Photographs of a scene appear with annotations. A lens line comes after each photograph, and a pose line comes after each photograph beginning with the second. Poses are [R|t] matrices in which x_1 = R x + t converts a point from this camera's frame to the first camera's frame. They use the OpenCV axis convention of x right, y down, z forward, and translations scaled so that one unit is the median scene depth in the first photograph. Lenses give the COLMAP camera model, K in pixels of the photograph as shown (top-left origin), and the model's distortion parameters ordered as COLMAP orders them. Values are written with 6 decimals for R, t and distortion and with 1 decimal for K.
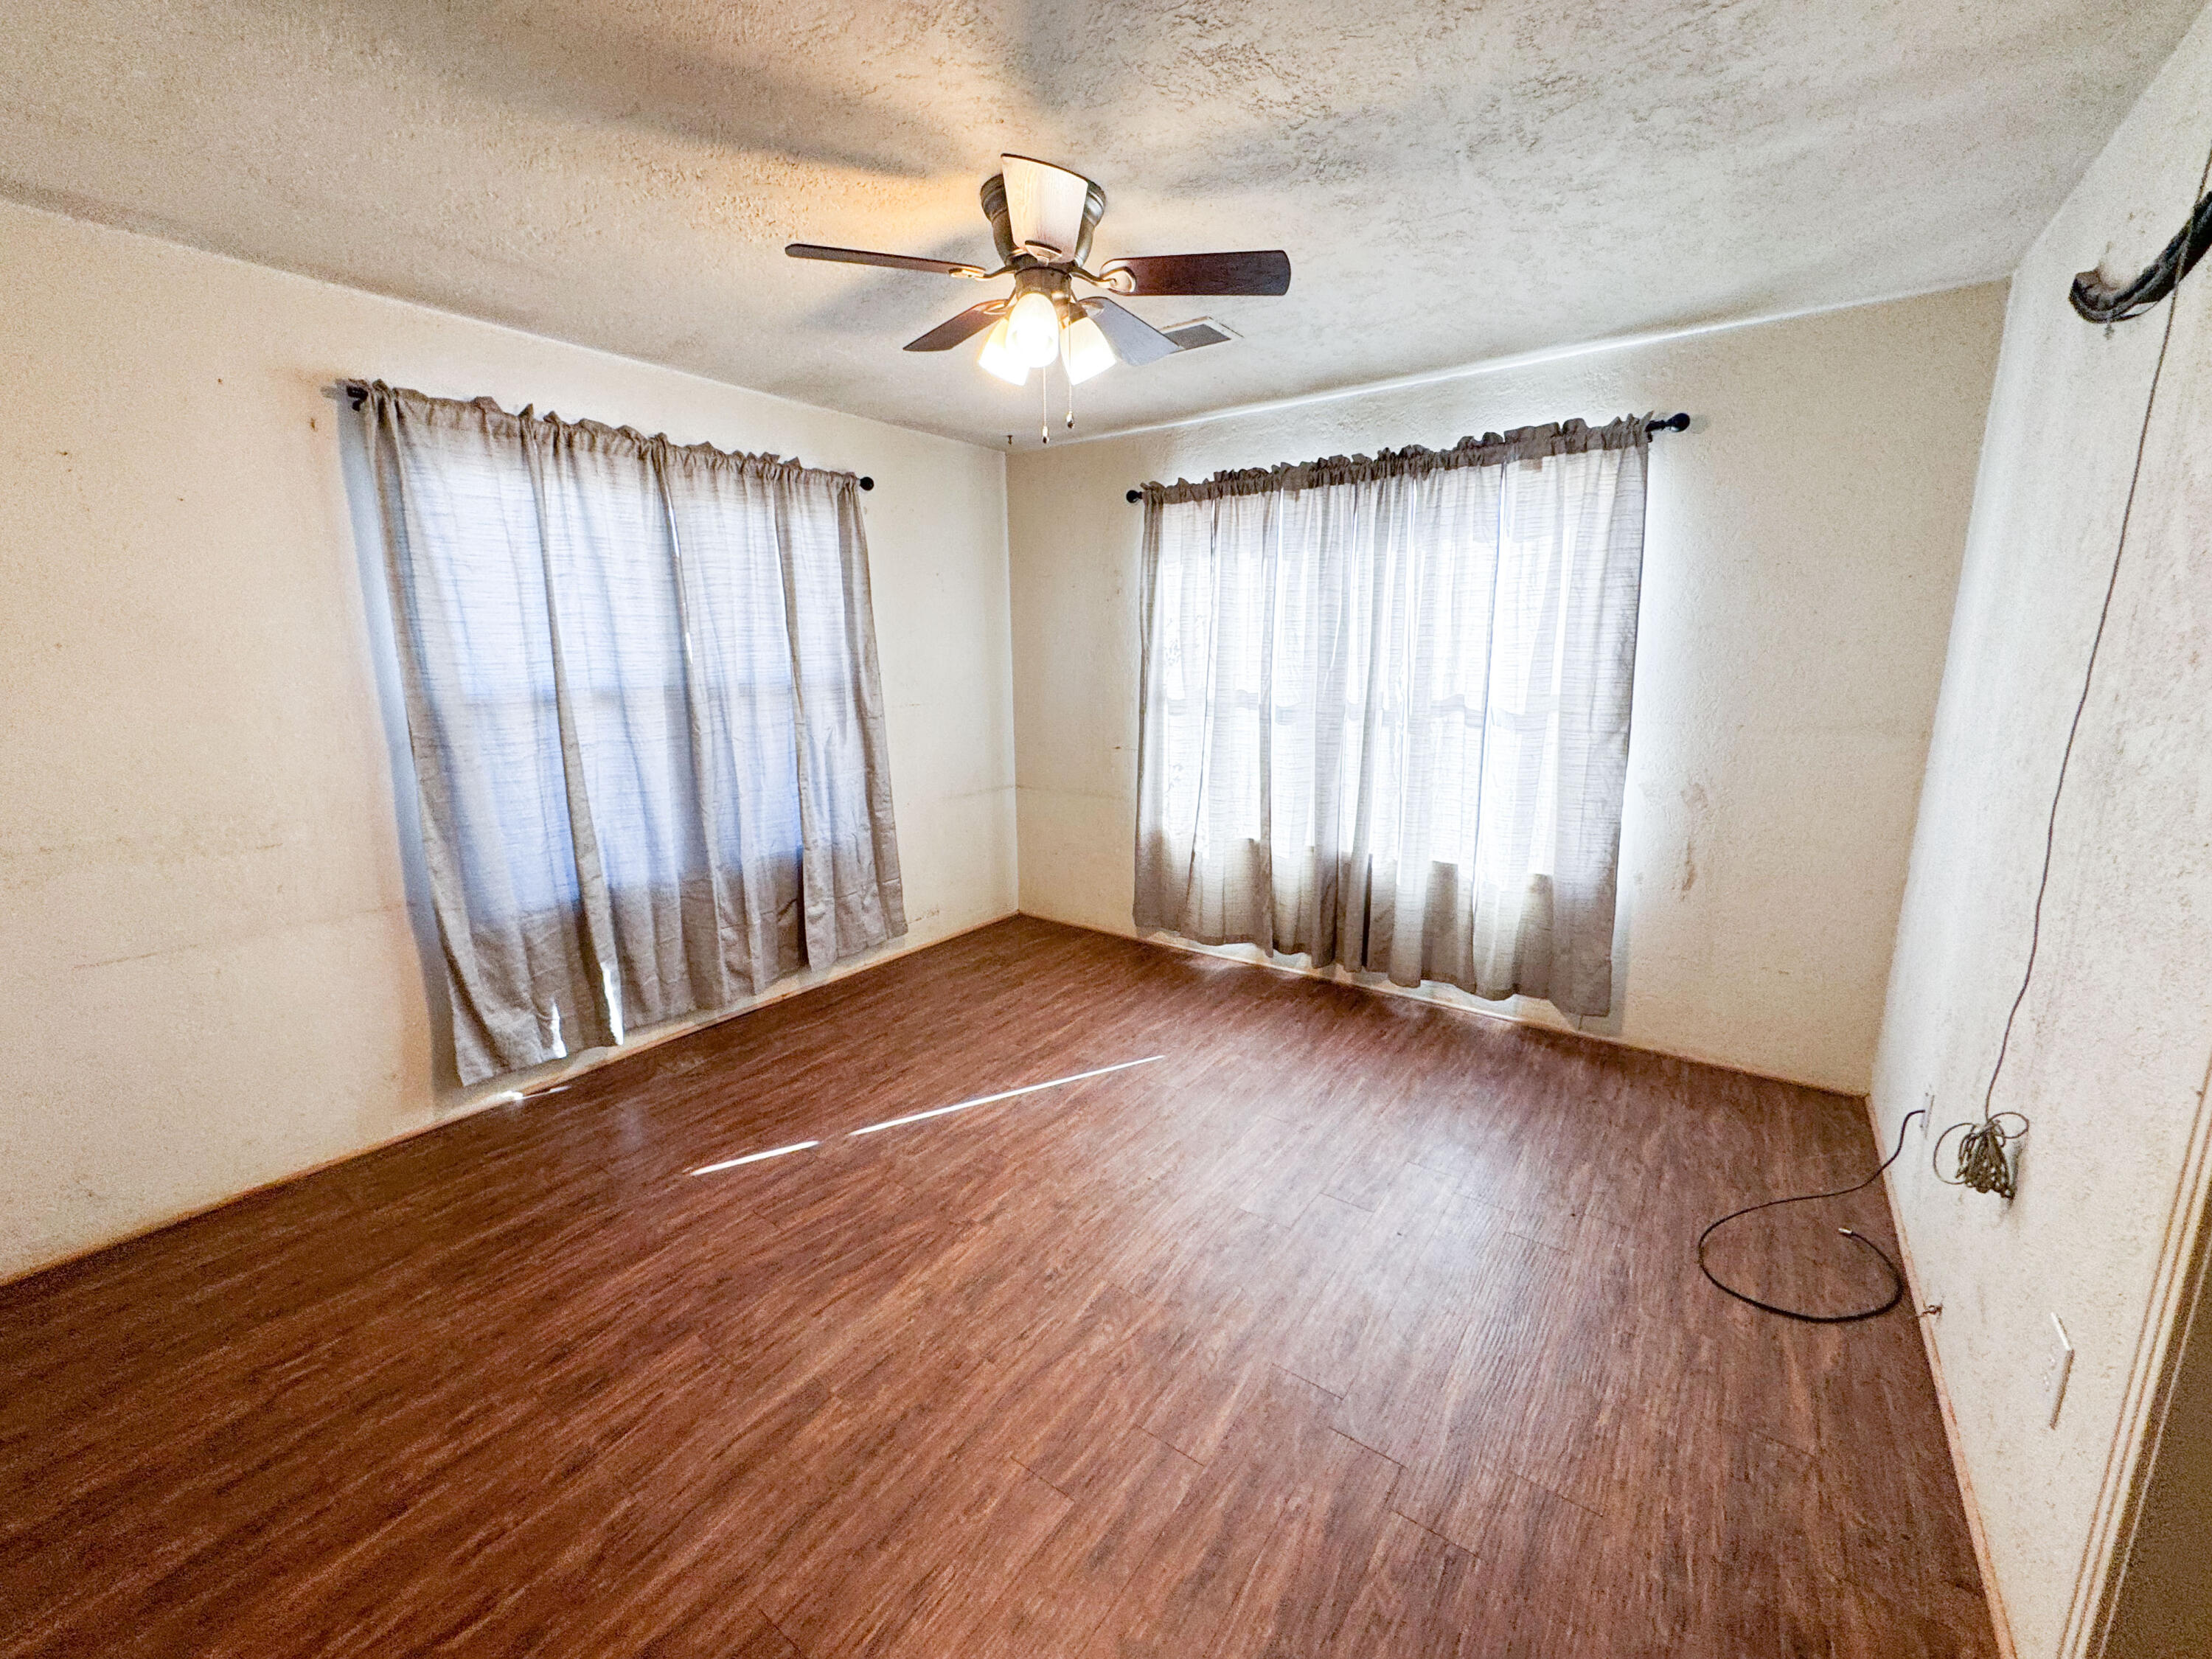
lens RADIAL K [[896.0, 0, 1106.0], [0, 896.0, 829.5], [0, 0, 1]] dist [-0.003326, -0.000342]
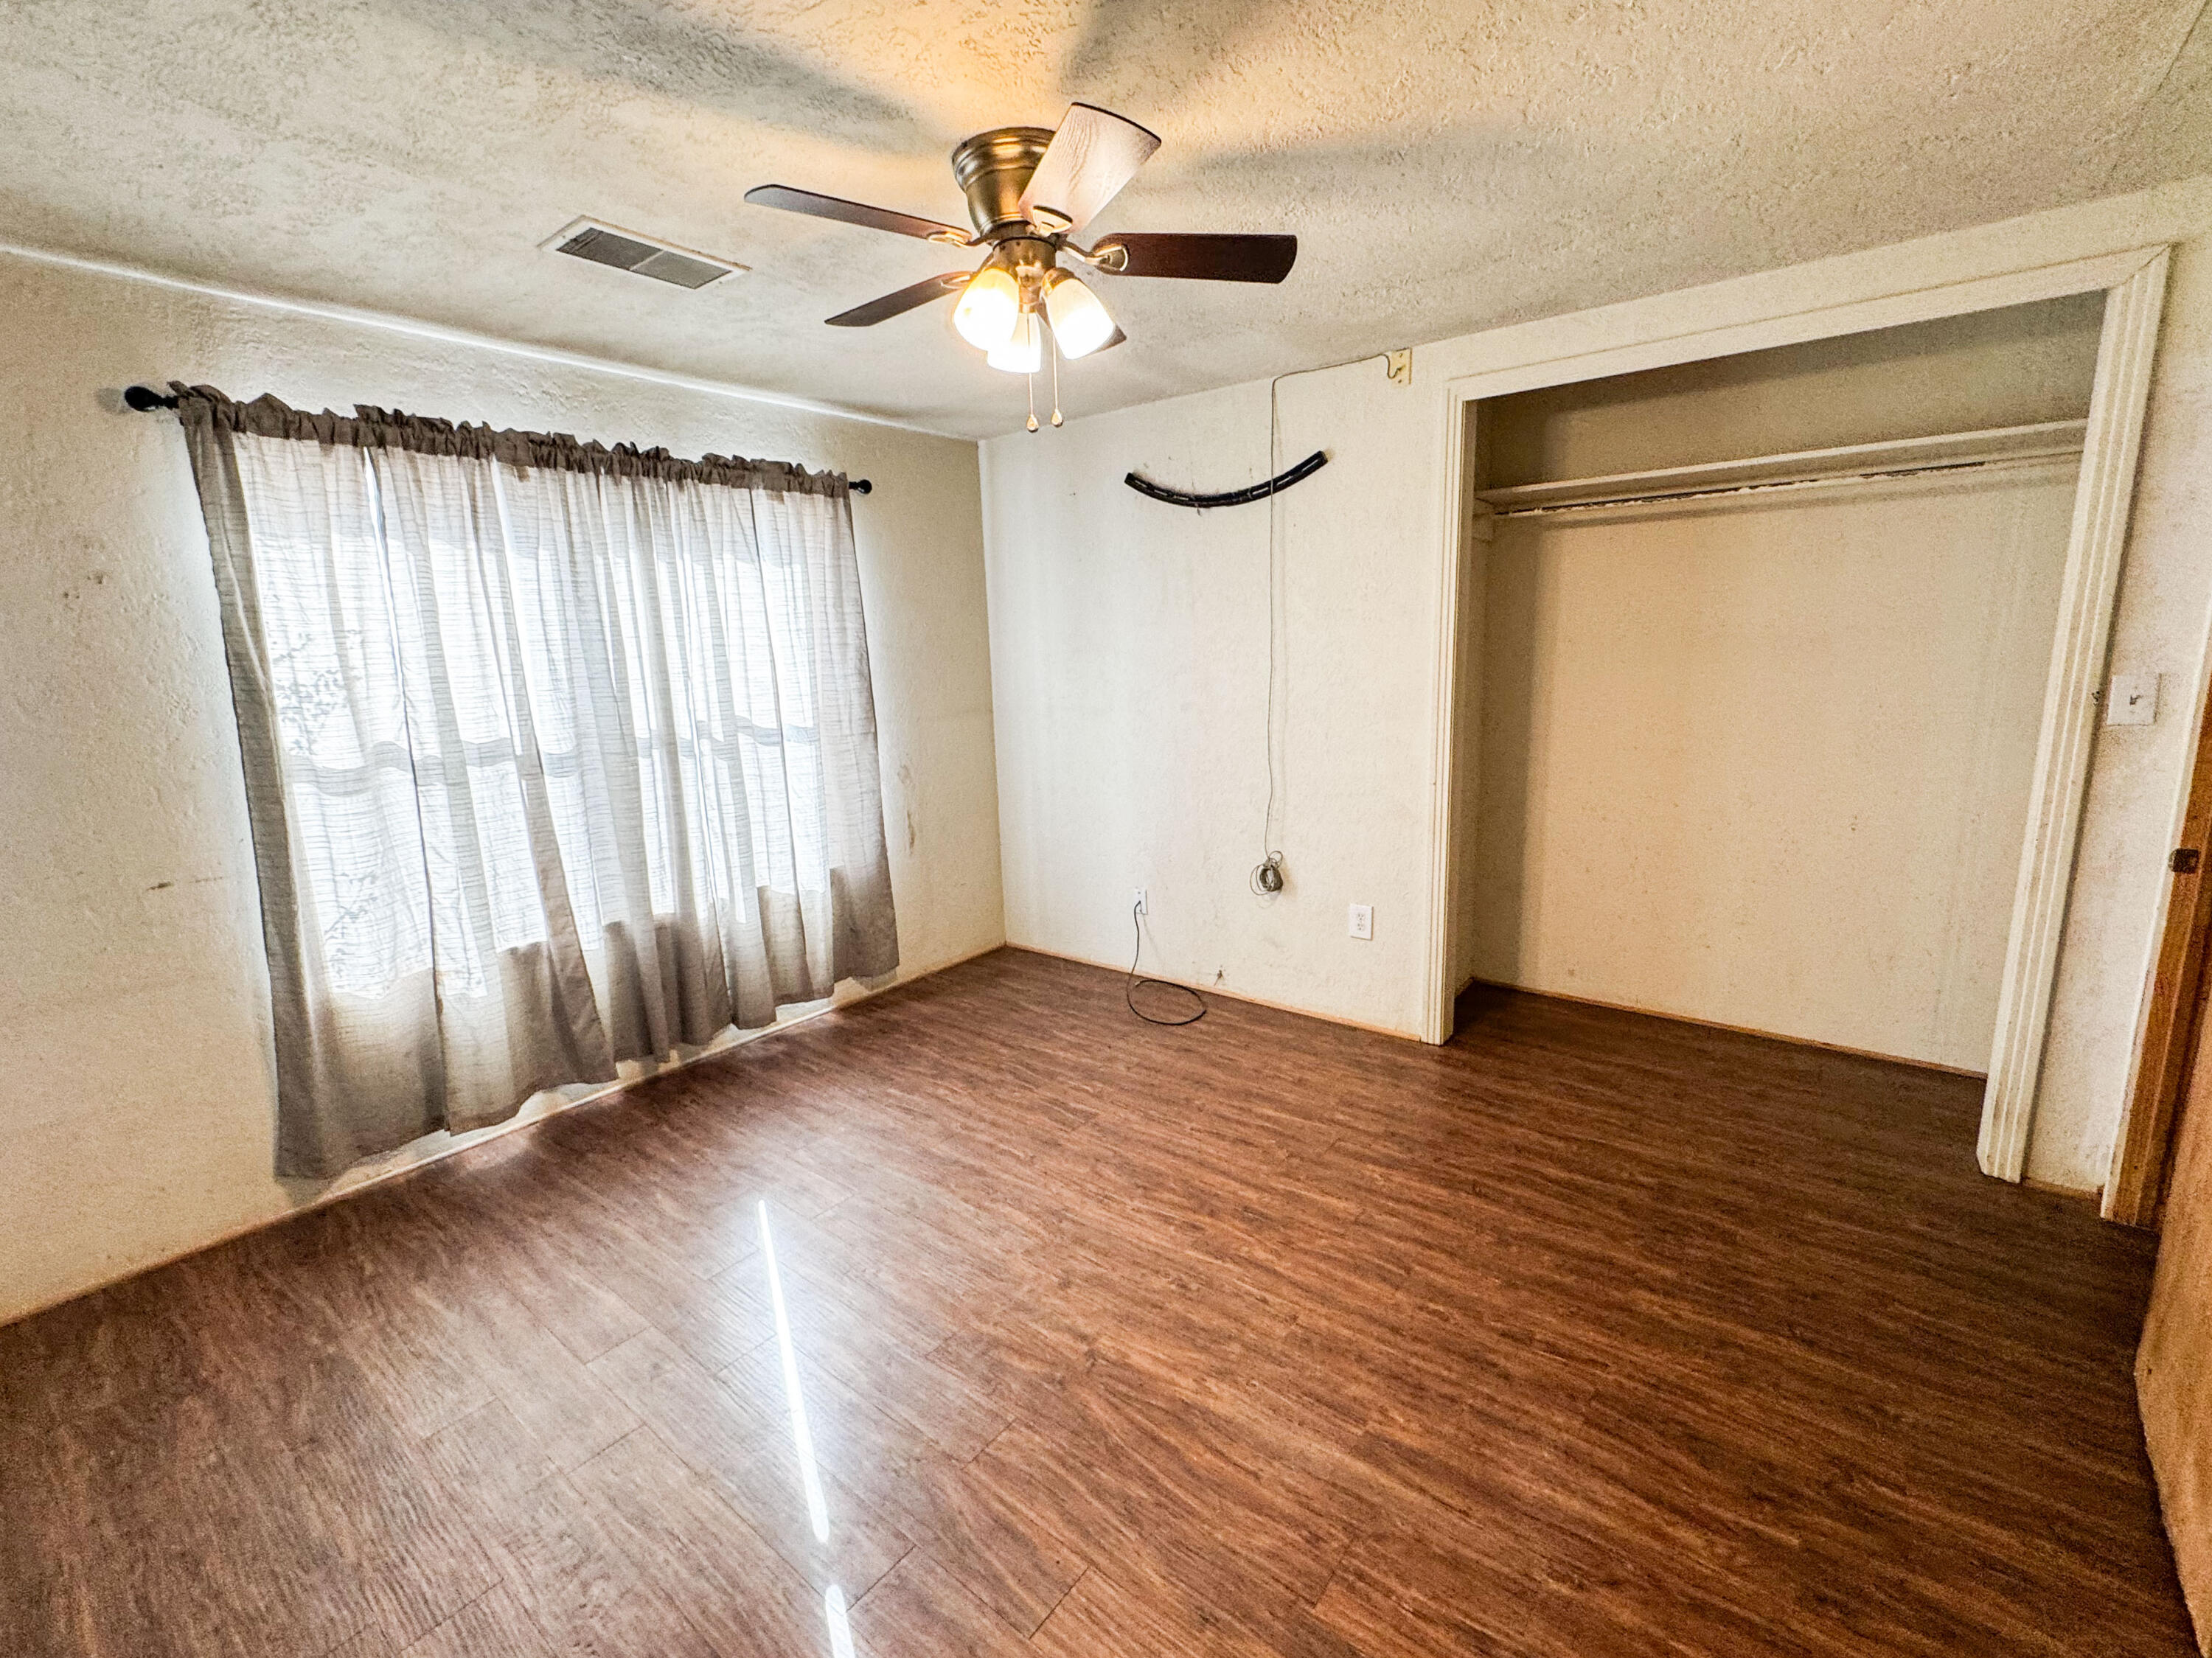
lens RADIAL K [[952.4, 0, 1106.0], [0, 952.4, 829.0], [0, 0, 1]] dist [-0.002034, -0.000063]
pose [[0.034382, -0.182610, 0.982584, -0.681600], [0.232192, 0.957723, 0.169865, -0.124178], [-0.972062, 0.222308, 0.075329, 0.599893]]
